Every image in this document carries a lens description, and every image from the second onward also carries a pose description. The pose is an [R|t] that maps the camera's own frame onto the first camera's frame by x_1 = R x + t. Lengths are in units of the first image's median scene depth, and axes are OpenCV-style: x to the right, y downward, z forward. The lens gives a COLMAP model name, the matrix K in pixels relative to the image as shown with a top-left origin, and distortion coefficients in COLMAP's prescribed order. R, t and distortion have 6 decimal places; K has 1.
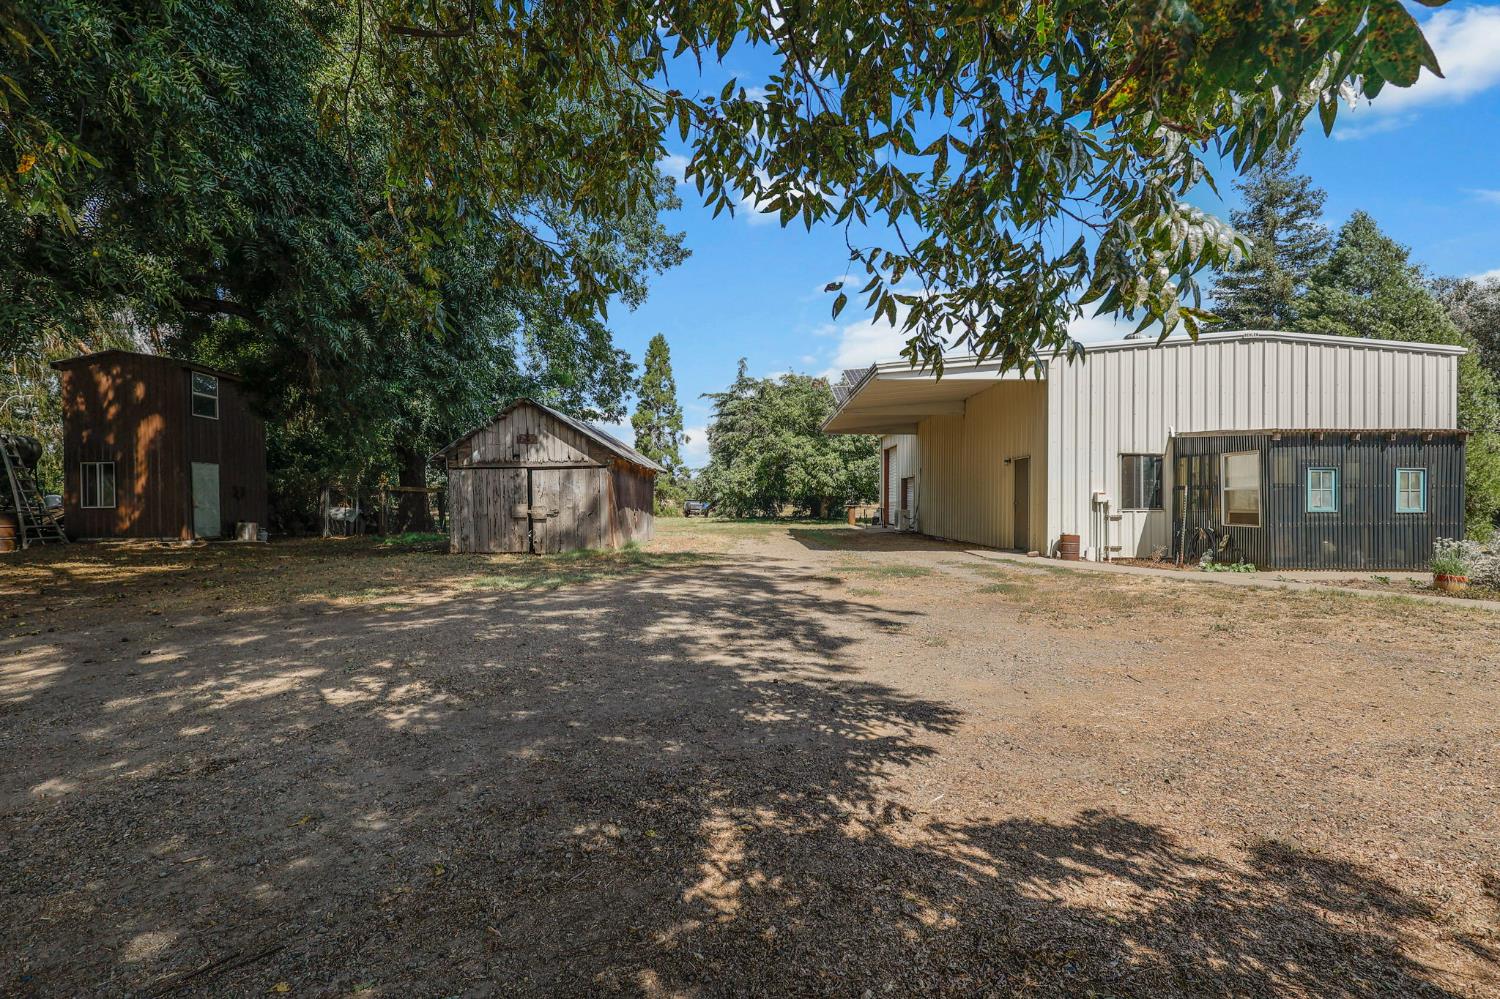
lens RADIAL K [[686.4, 0, 747.3], [0, 686.4, 504.1], [0, 0, 1]] dist [-0.001219, -0.000157]
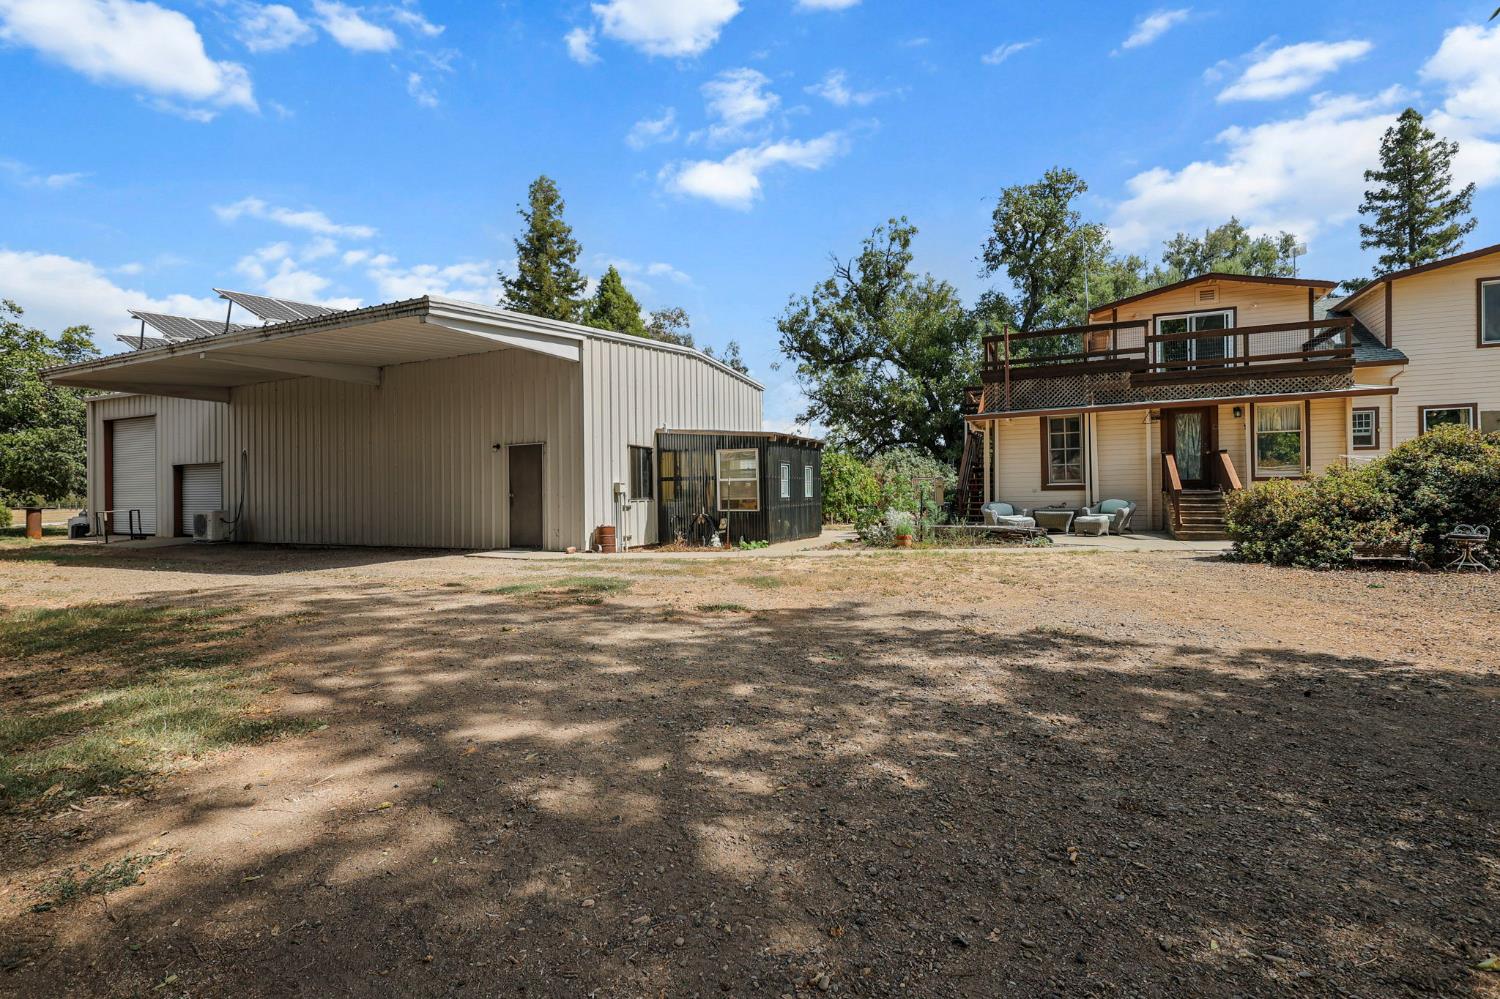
lens RADIAL K [[686.4, 0, 753.0], [0, 686.4, 484.8], [0, 0, 1]] dist [-0.001219, -0.000157]
pose [[0.406530, 0.000698, 0.913637, -0.321408], [0.015593, 0.999849, -0.007702, -0.002917], [-0.913504, 0.017377, 0.406458, 0.414020]]
